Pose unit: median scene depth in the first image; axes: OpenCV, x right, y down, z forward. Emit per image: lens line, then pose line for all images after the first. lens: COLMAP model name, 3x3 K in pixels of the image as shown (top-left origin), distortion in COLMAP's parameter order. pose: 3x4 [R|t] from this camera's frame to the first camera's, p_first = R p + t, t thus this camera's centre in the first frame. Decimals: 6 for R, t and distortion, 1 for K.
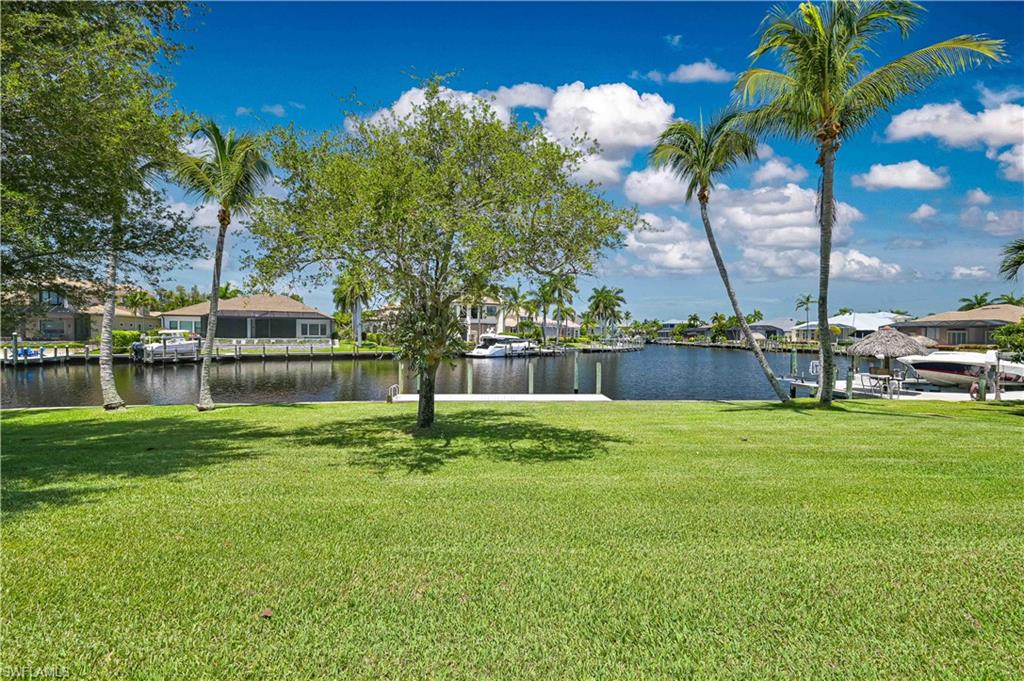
lens RADIAL K [[403.9, 0, 514.7], [0, 403.9, 334.2], [0, 0, 1]] dist [-0.001117, -0.000260]
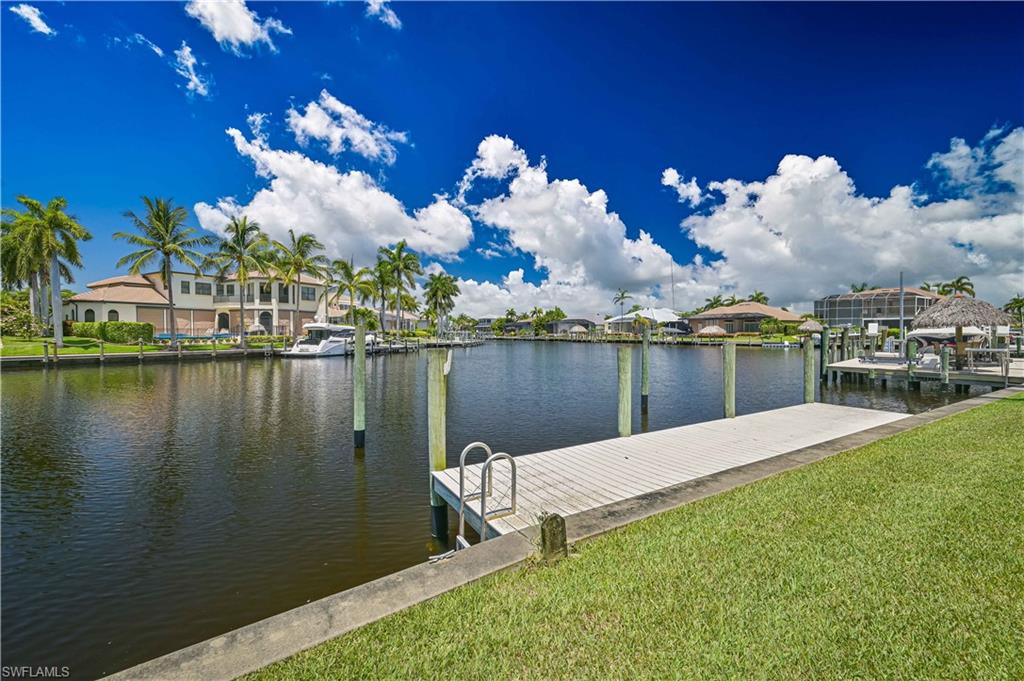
lens RADIAL K [[415.6, 0, 515.7], [0, 415.6, 344.2], [0, 0, 1]] dist [0.000358, 0.000057]
pose [[0.881295, -0.022668, 0.472022, -0.082401], [0.008920, 0.999469, 0.031343, 0.012930], [-0.472482, -0.023412, 0.881029, 0.168300]]
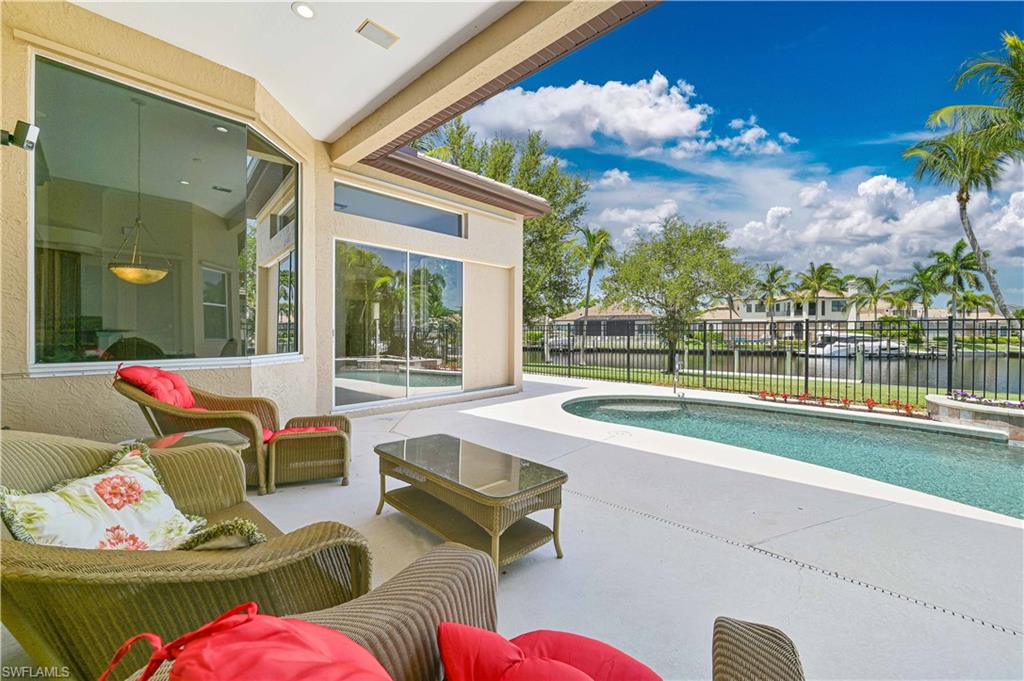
lens RADIAL K [[403.9, 0, 514.7], [0, 403.9, 334.2], [0, 0, 1]] dist [-0.001117, -0.000260]
pose [[0.698290, -0.001939, -0.715813, 0.077417], [0.002170, 0.999997, -0.000592, 0.003490], [0.715812, -0.001139, 0.698292, -0.114064]]
